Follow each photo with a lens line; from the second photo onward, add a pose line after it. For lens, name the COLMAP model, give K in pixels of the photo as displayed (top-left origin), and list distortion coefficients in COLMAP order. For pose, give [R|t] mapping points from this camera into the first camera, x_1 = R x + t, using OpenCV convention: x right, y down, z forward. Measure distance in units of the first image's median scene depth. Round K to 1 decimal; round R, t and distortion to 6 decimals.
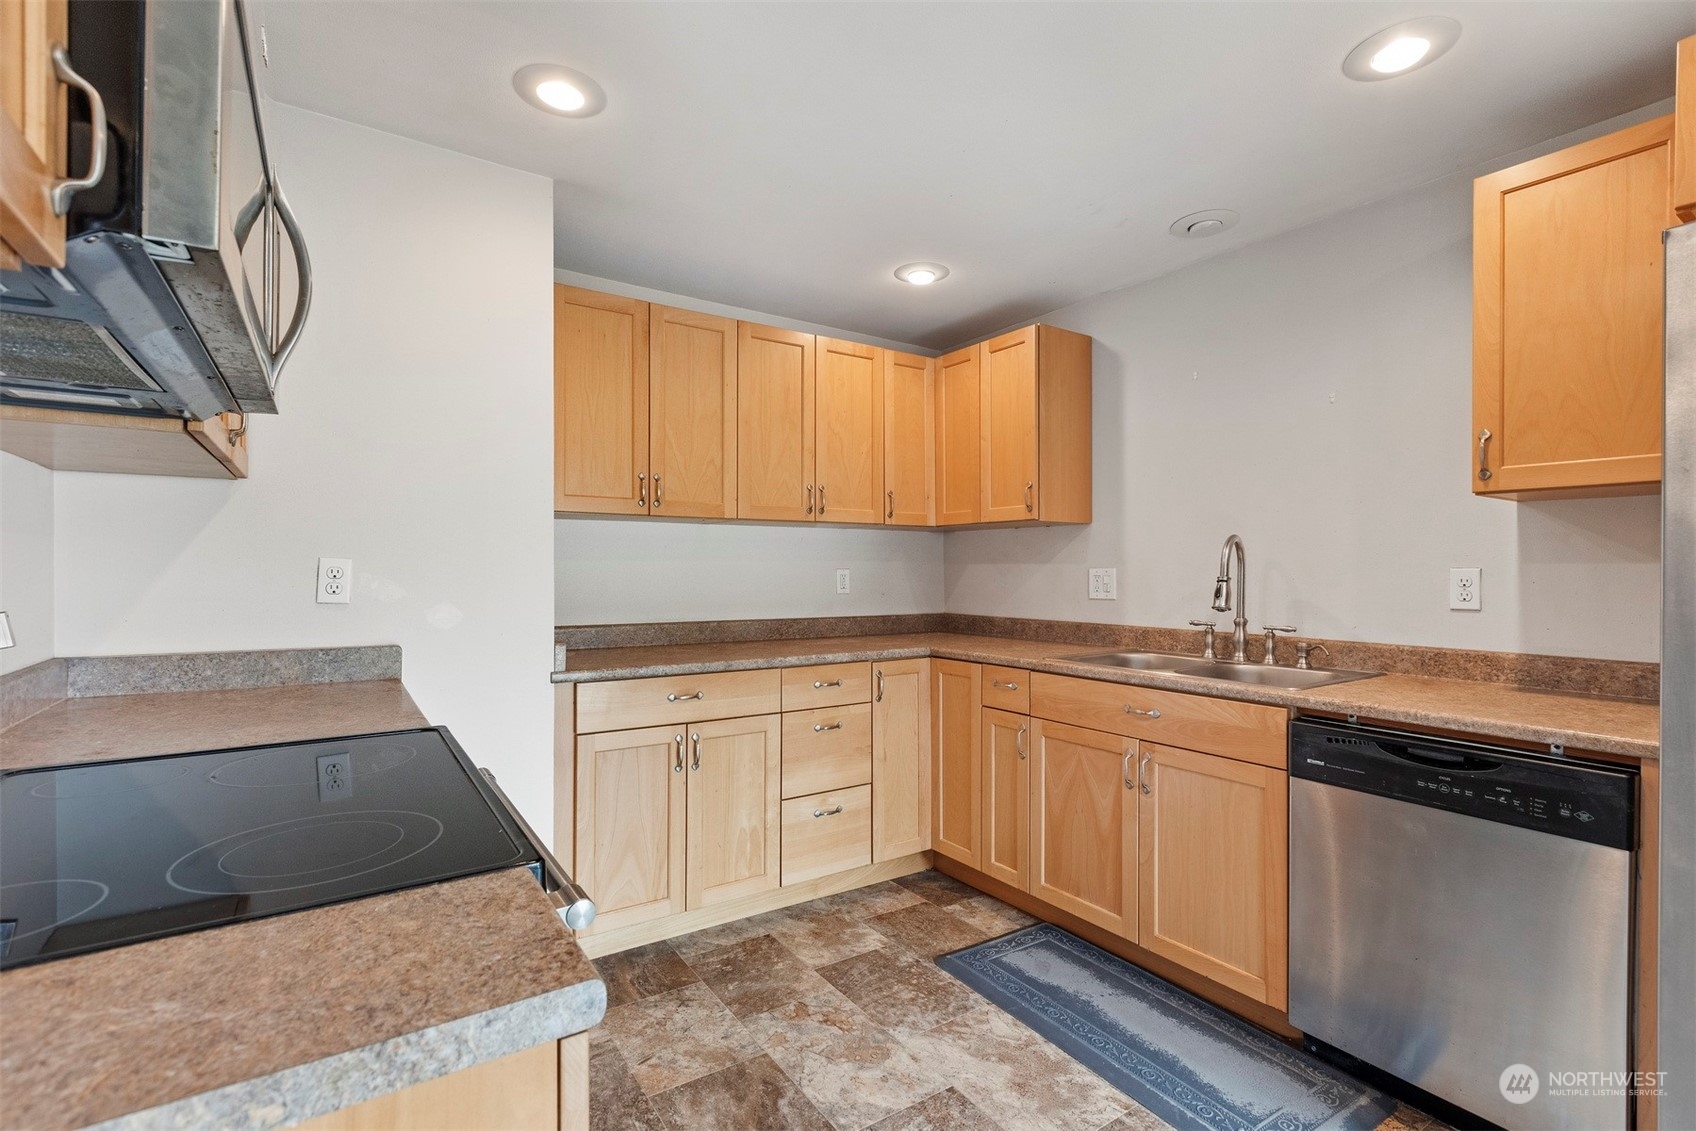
lens RADIAL K [[763.3, 0, 835.5], [0, 763.3, 565.4], [0, 0, 1]] dist [0.001469, -0.000726]
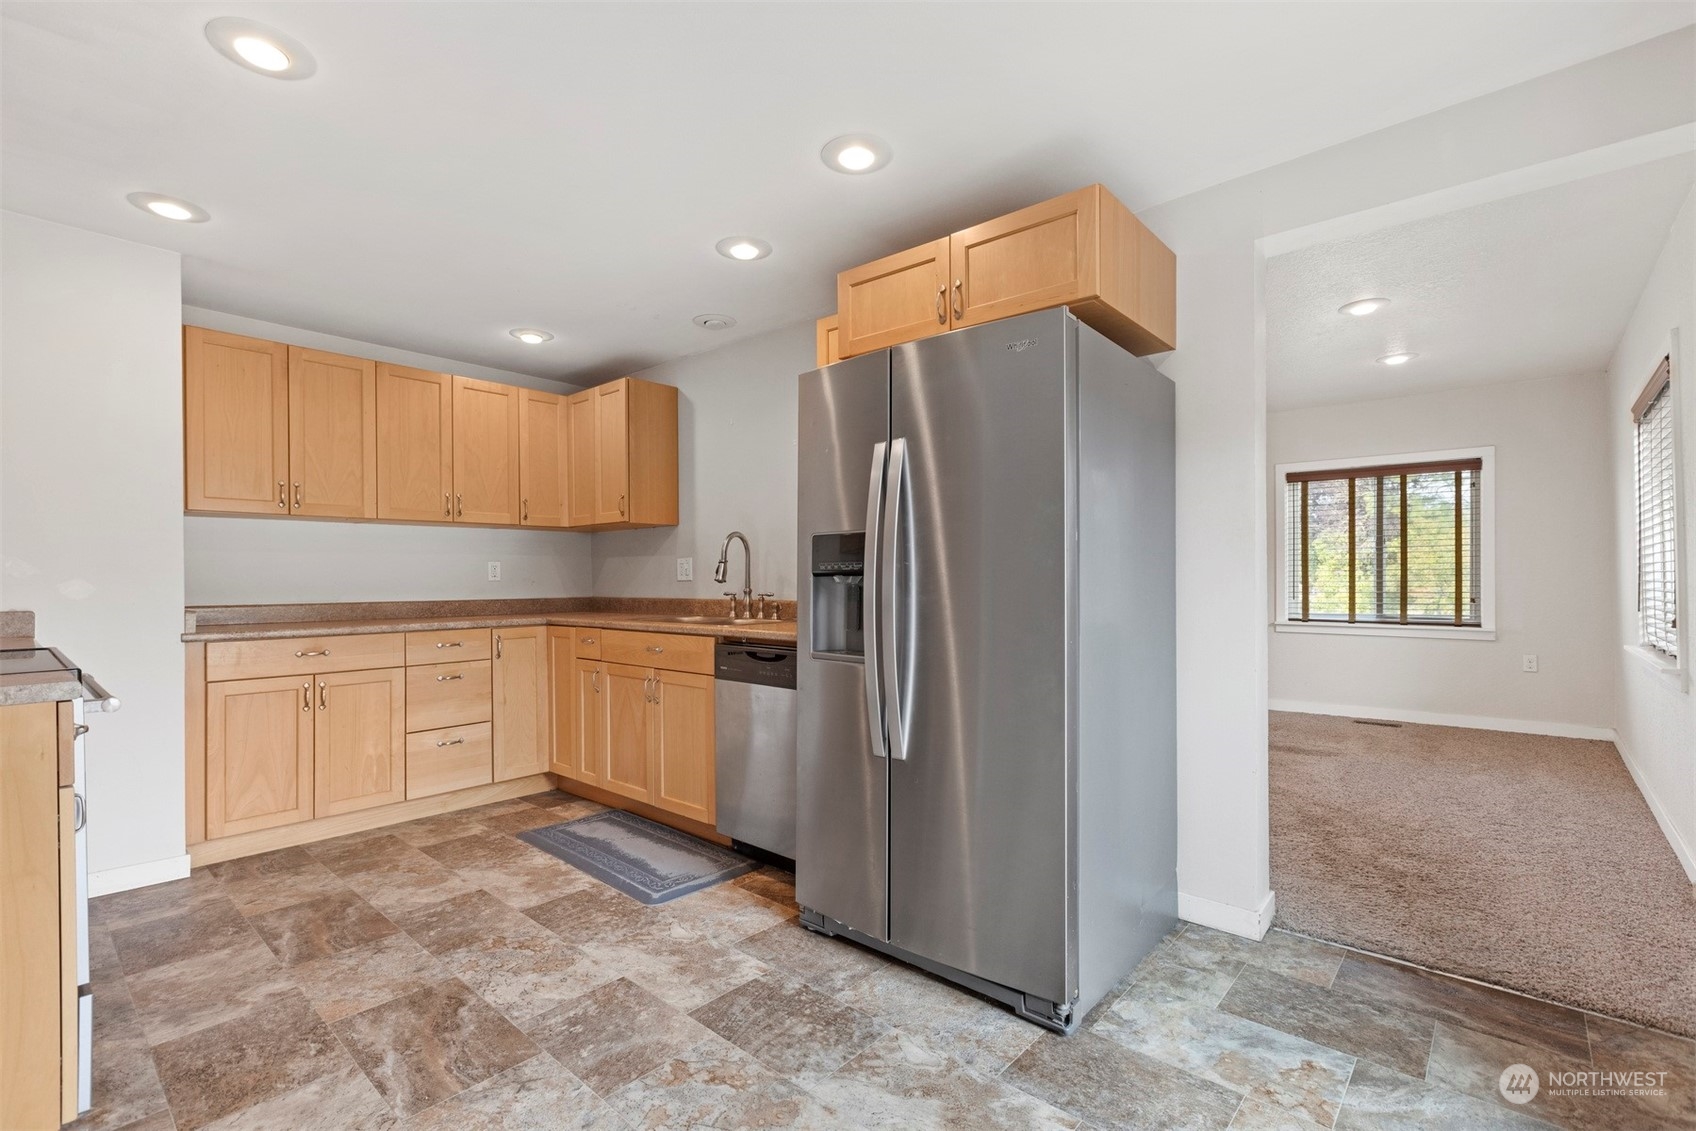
lens RADIAL K [[763.3, 0, 852.8], [0, 763.3, 573.1], [0, 0, 1]] dist [0.001469, -0.000726]
pose [[0.965803, -0.007893, 0.259155, 0.332409], [0.008555, 0.999962, -0.001427, 0.041005], [-0.259134, 0.003595, 0.965835, -0.464037]]
